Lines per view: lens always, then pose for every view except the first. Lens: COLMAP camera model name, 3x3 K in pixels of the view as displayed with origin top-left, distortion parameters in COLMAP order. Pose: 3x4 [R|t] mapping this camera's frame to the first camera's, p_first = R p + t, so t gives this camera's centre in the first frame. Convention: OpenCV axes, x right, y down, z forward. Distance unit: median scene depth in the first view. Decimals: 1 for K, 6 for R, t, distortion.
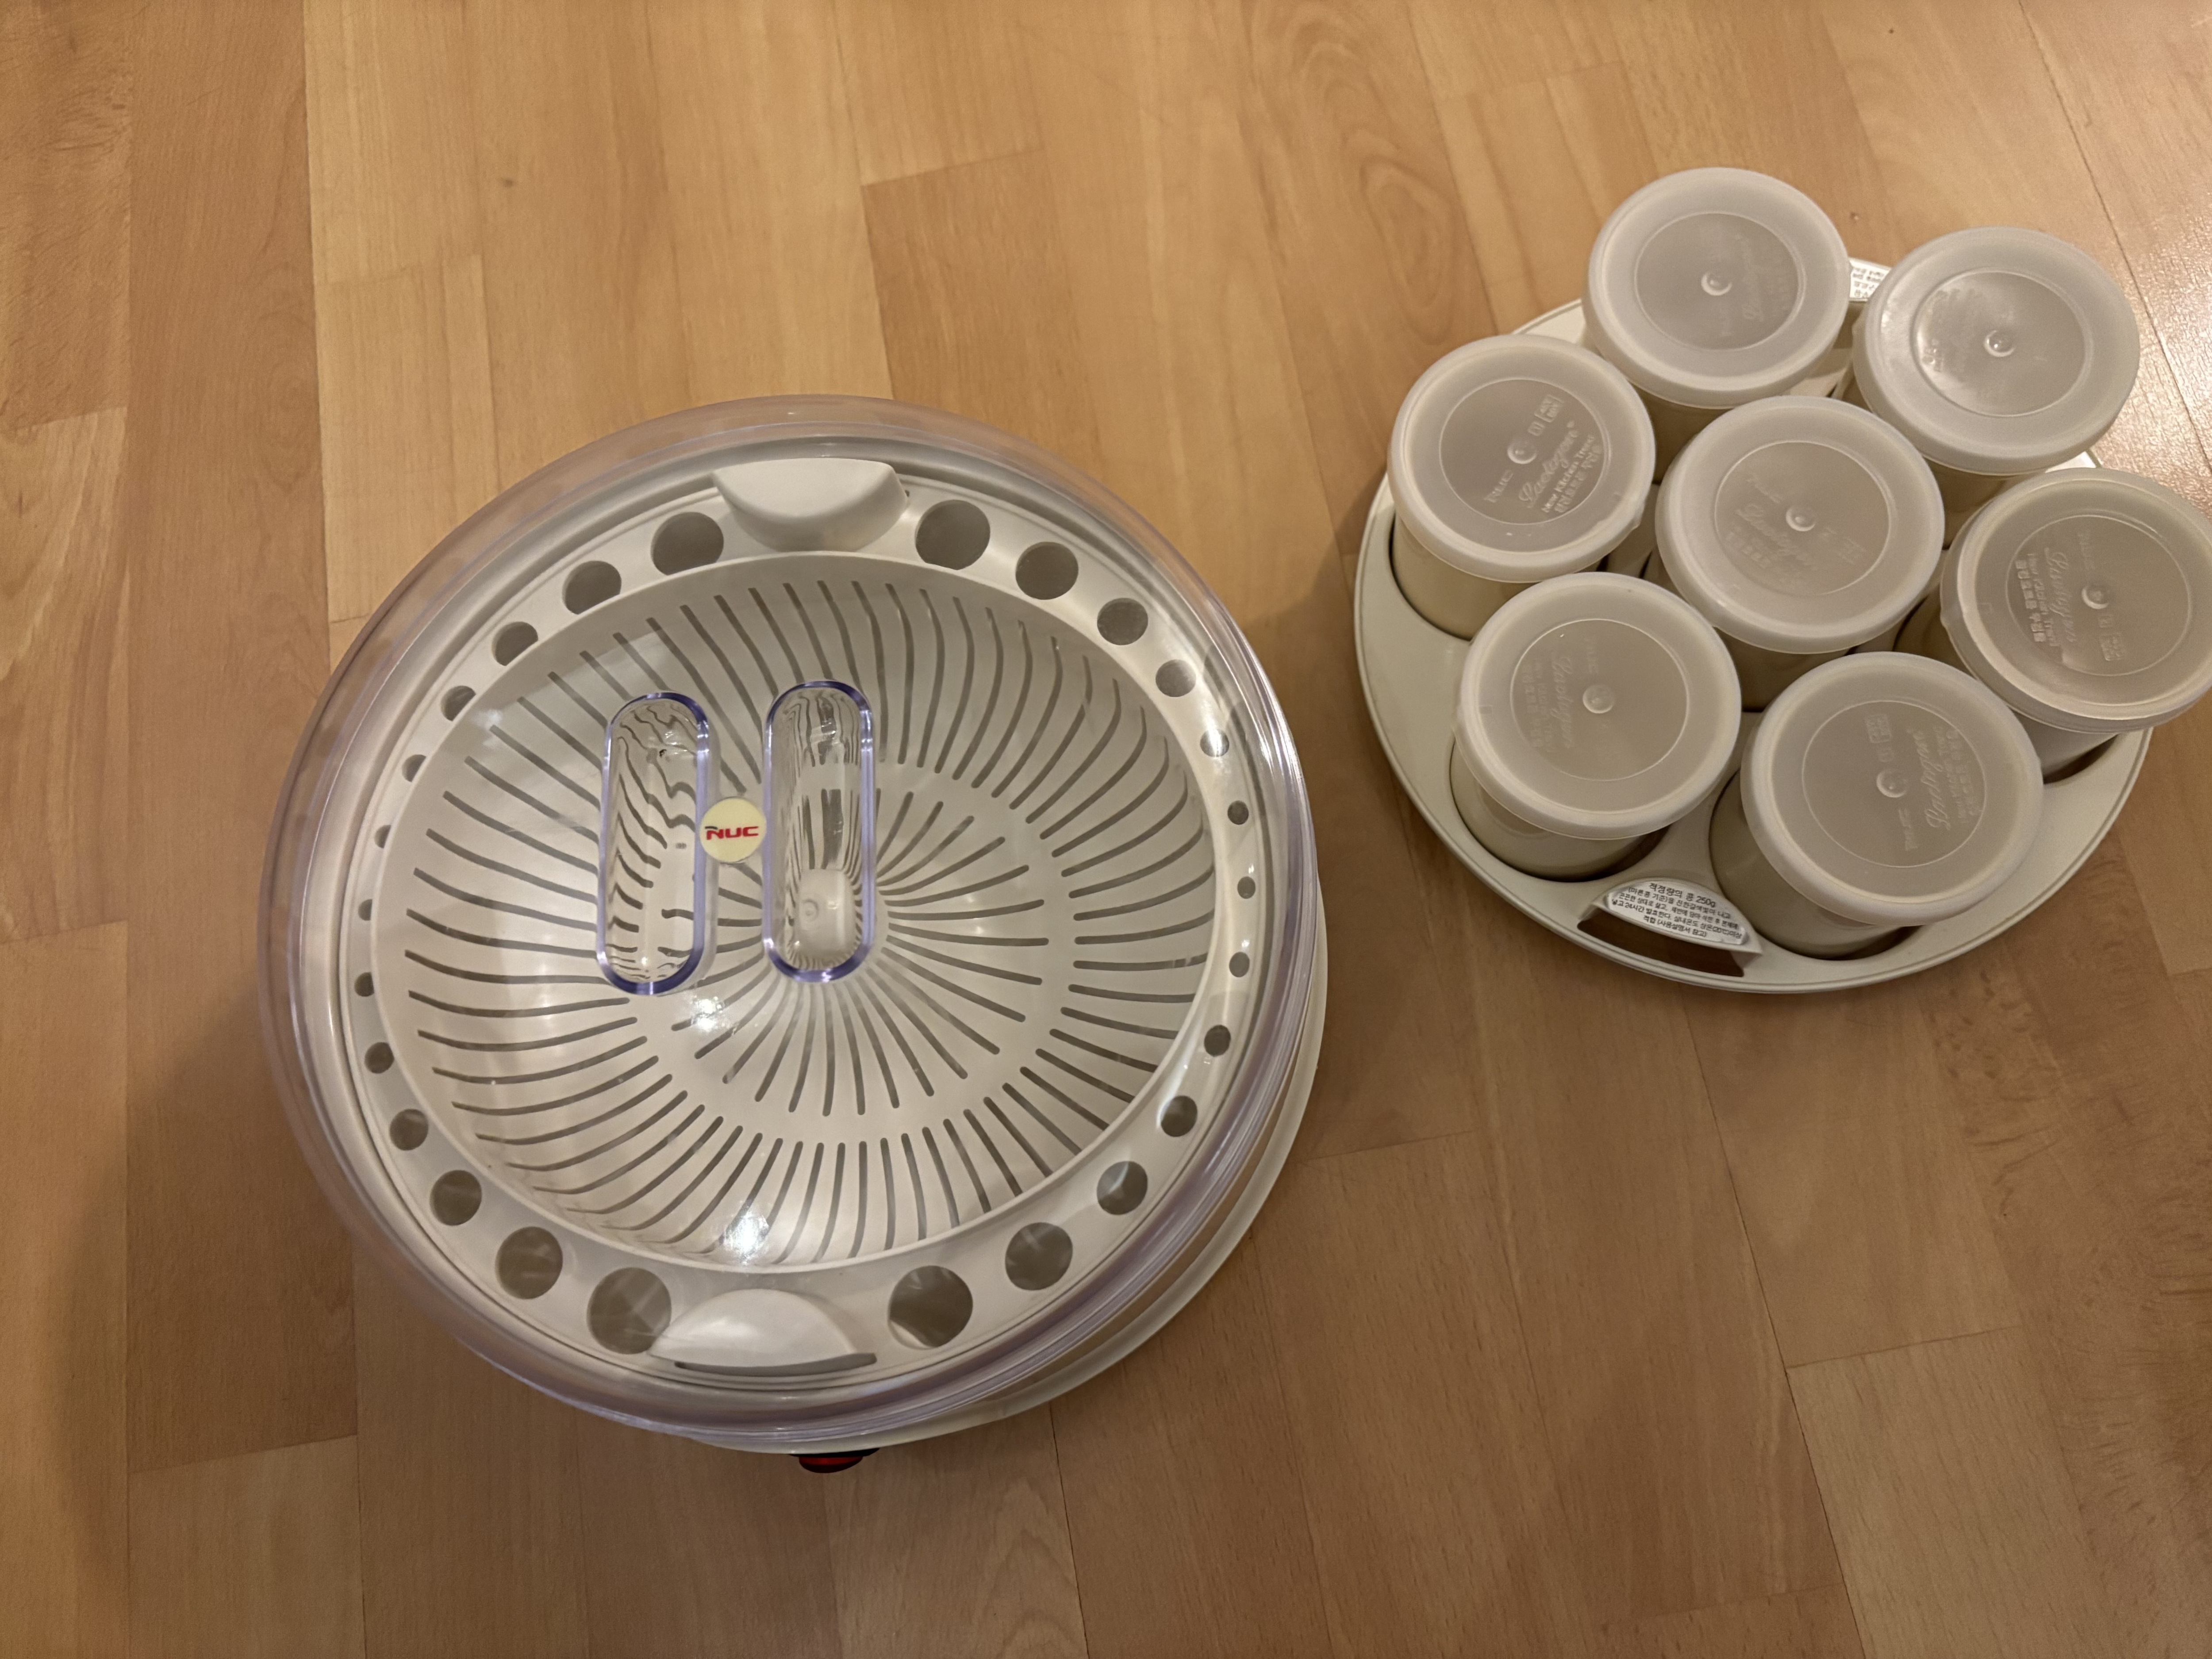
lens RADIAL K [[1654.1, 0, 1106.0], [0, 1654.1, 829.5], [0, 0, 1]] dist [0.006604, -0.021045]
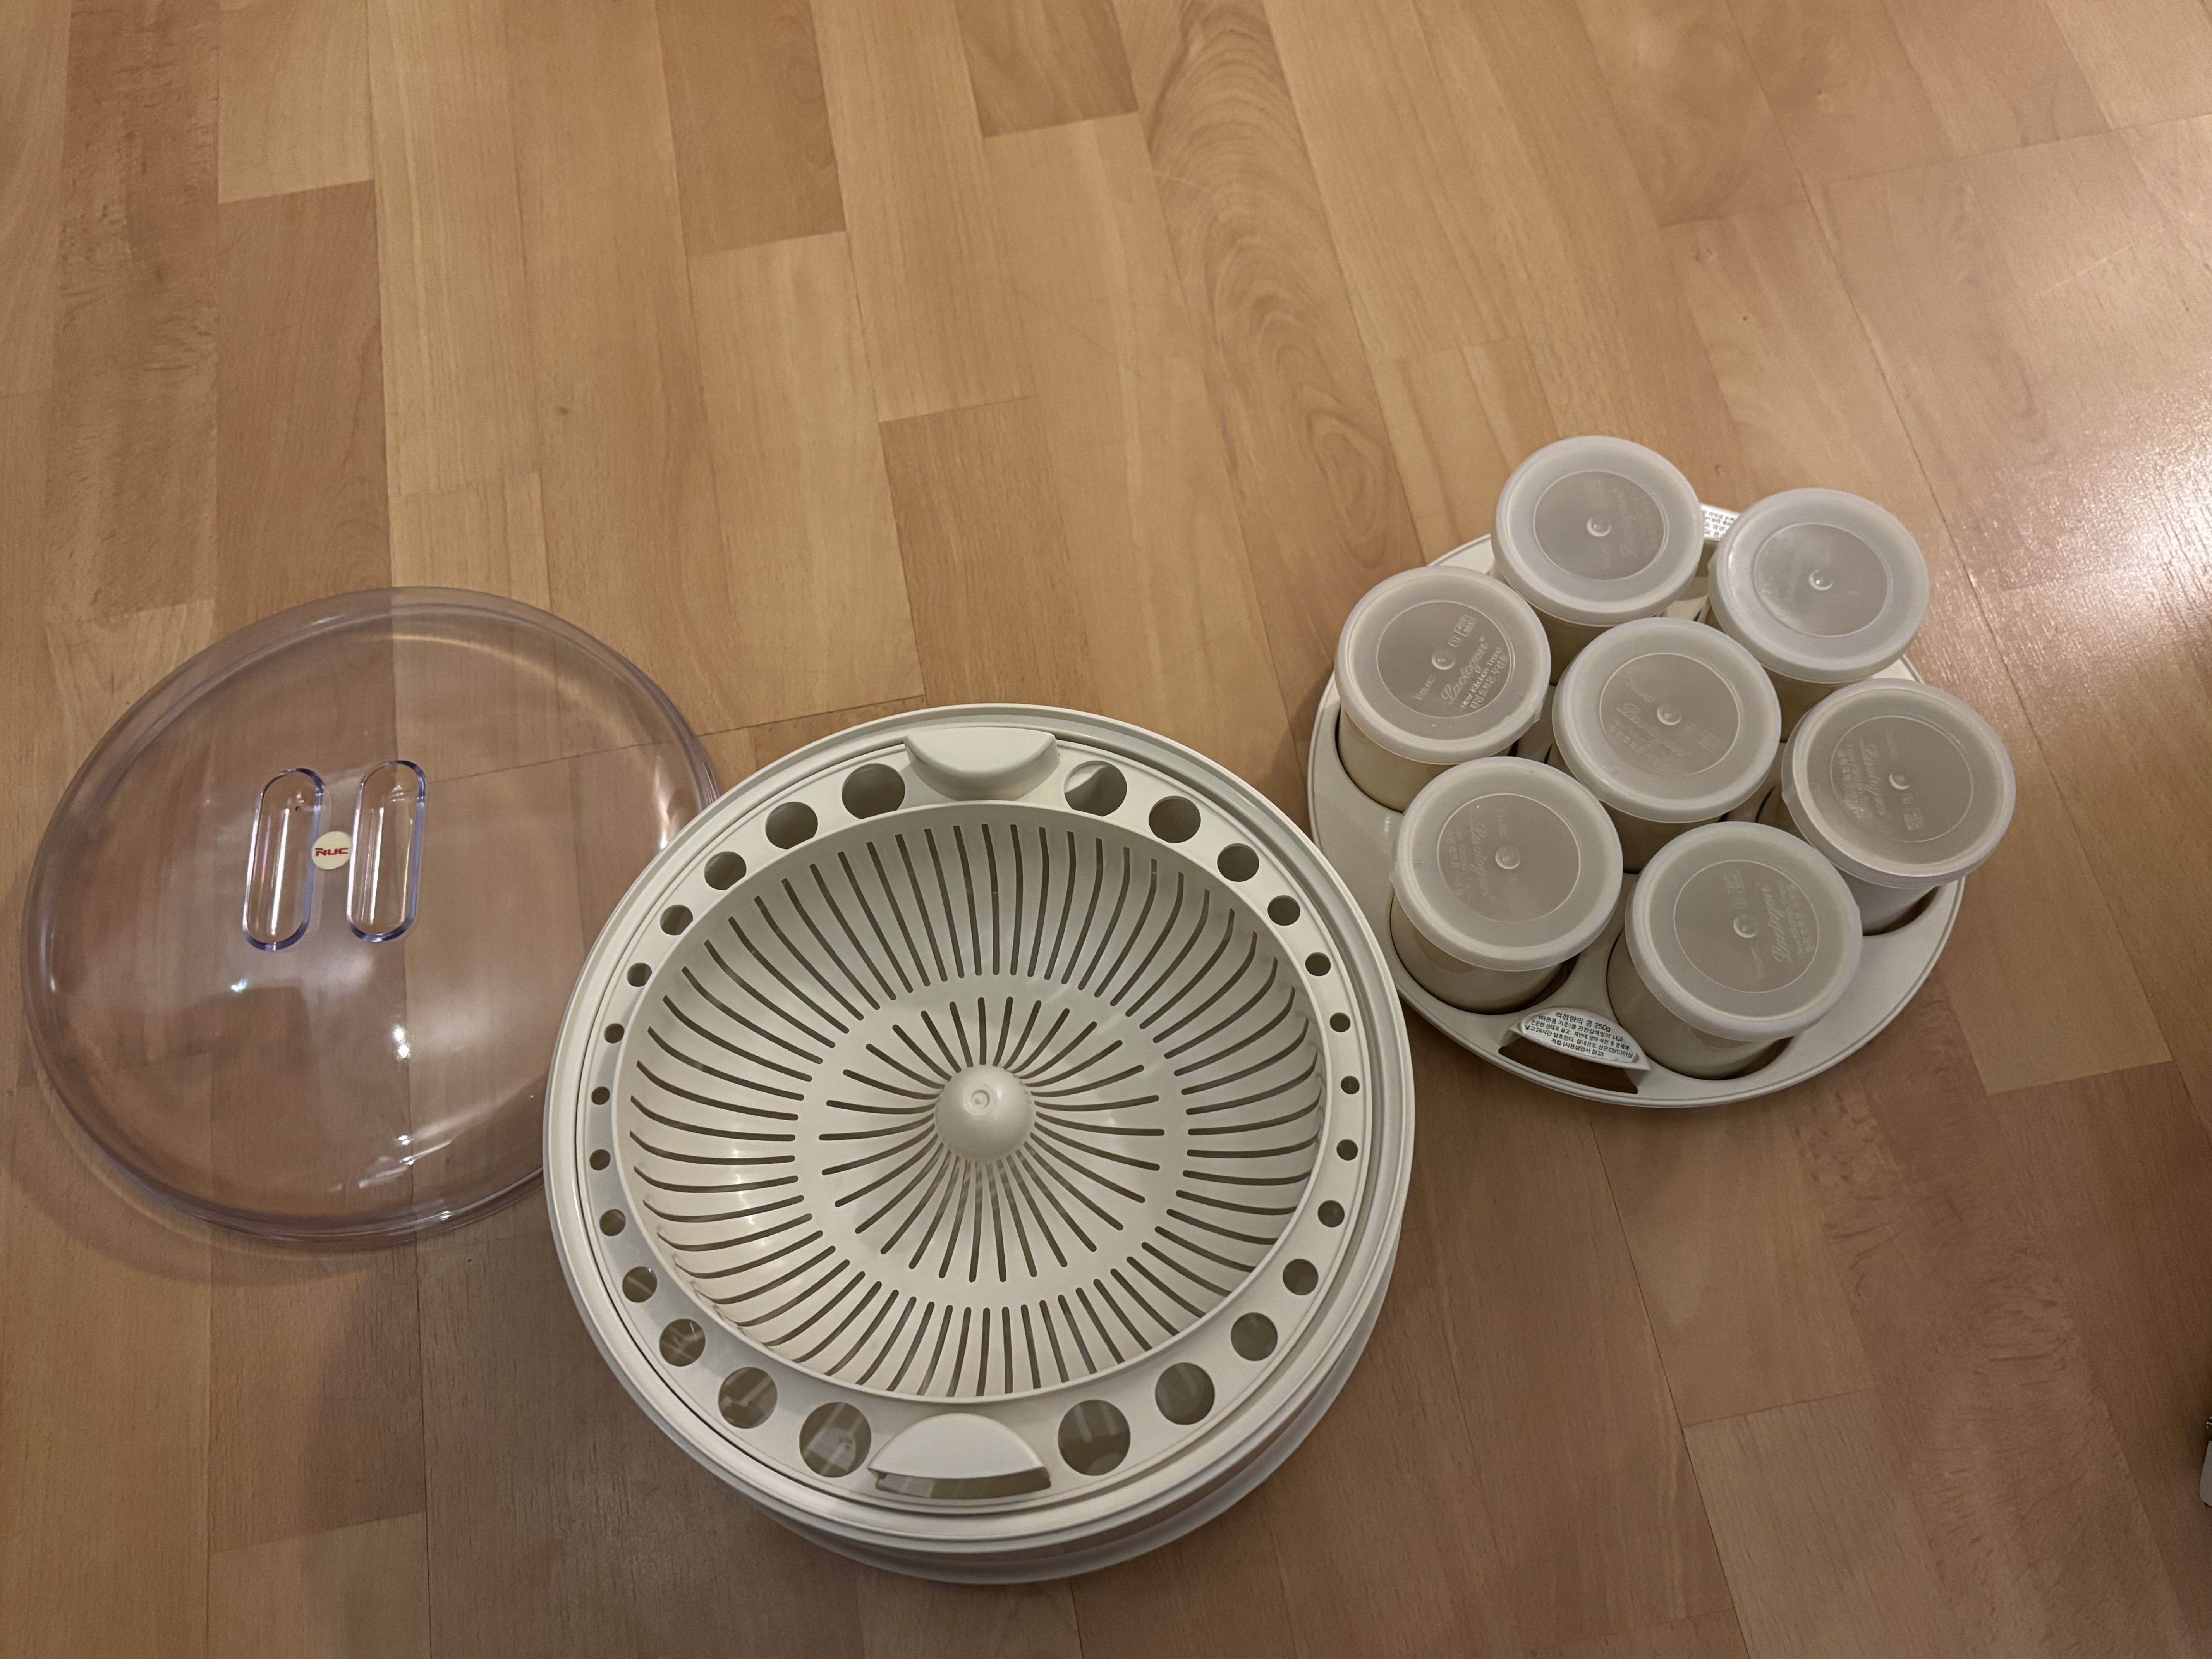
lens RADIAL K [[1881.9, 0, 1105.9], [0, 1881.9, 814.4], [0, 0, 1]] dist [-0.003197, 0.010052]
pose [[0.998666, 0.009769, 0.050693, -0.066957], [-0.003156, 0.991650, -0.128922, 0.064715], [-0.051529, 0.128590, 0.990358, -0.345148]]
